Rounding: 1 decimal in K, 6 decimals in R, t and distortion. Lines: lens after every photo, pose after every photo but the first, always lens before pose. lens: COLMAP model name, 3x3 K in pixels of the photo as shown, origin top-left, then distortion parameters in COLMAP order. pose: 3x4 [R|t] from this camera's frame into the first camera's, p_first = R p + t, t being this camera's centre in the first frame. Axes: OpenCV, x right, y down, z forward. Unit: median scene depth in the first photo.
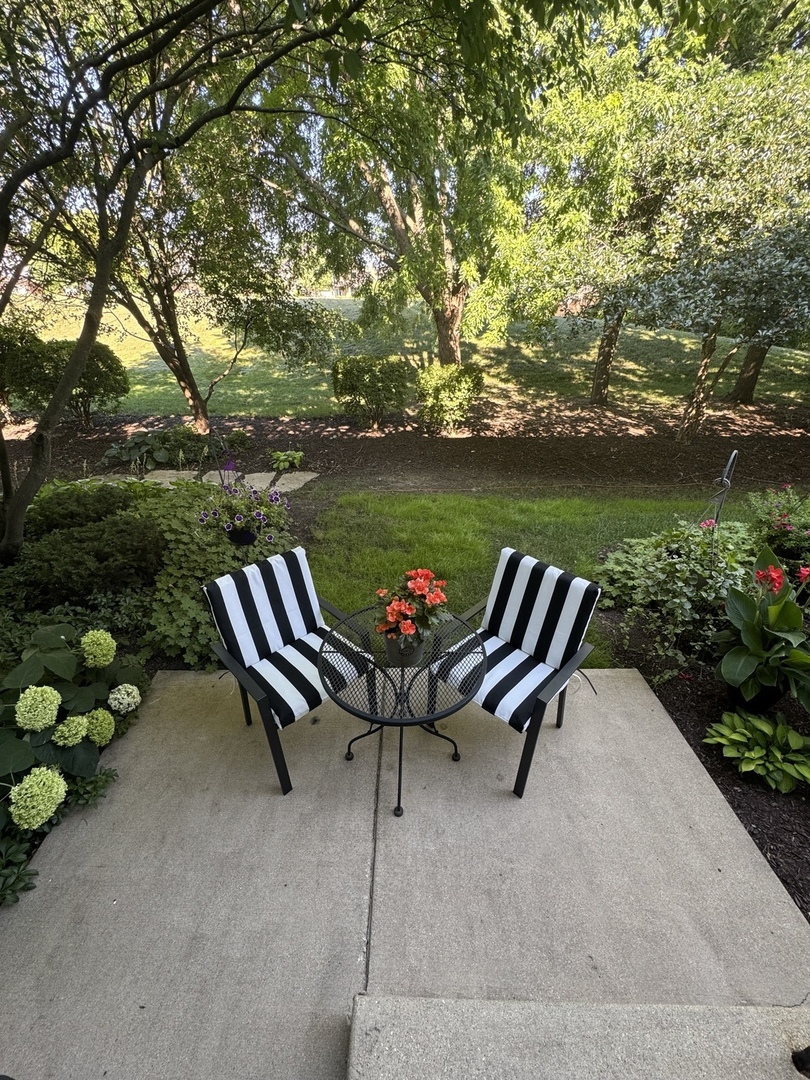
lens RADIAL K [[434.1, 0, 406.5], [0, 434.1, 540.3], [0, 0, 1]] dist [-0.006526, 0.001091]
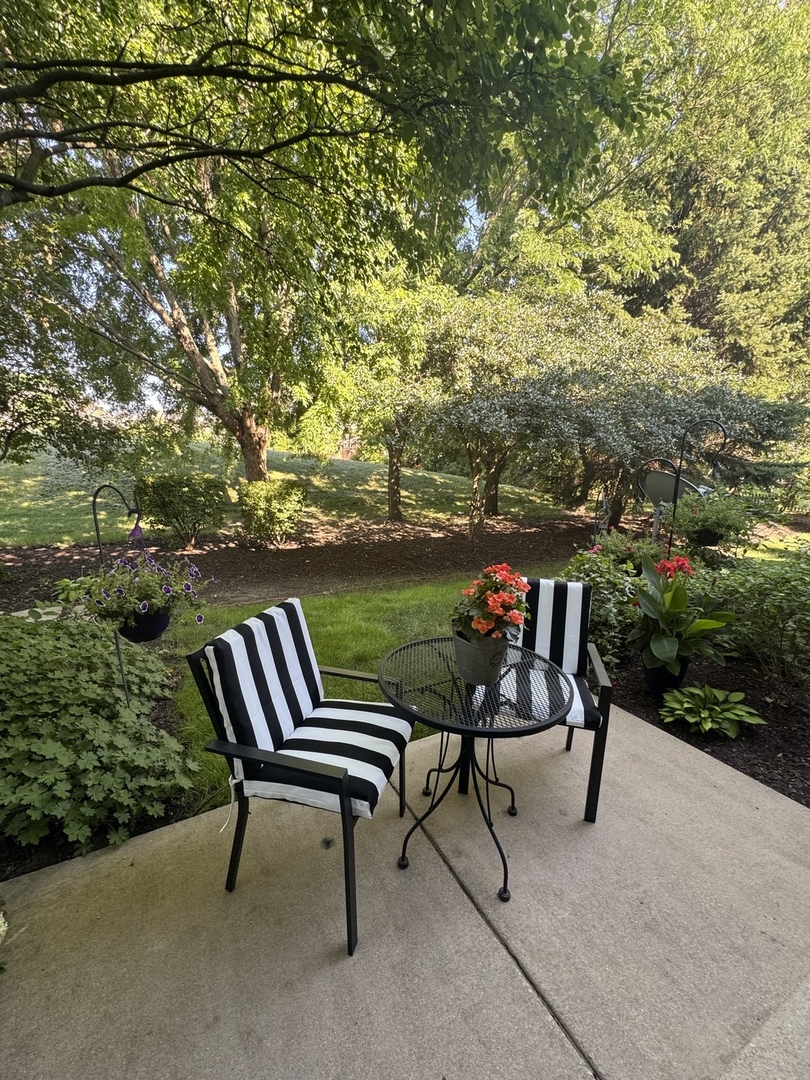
lens RADIAL K [[434.1, 0, 405.0], [0, 434.1, 538.3], [0, 0, 1]] dist [-0.006526, 0.001091]
pose [[0.870063, -0.053004, 0.490082, -0.209875], [0.203892, 0.943866, -0.259896, 0.075708], [-0.448796, 0.326050, 0.832030, 0.090979]]
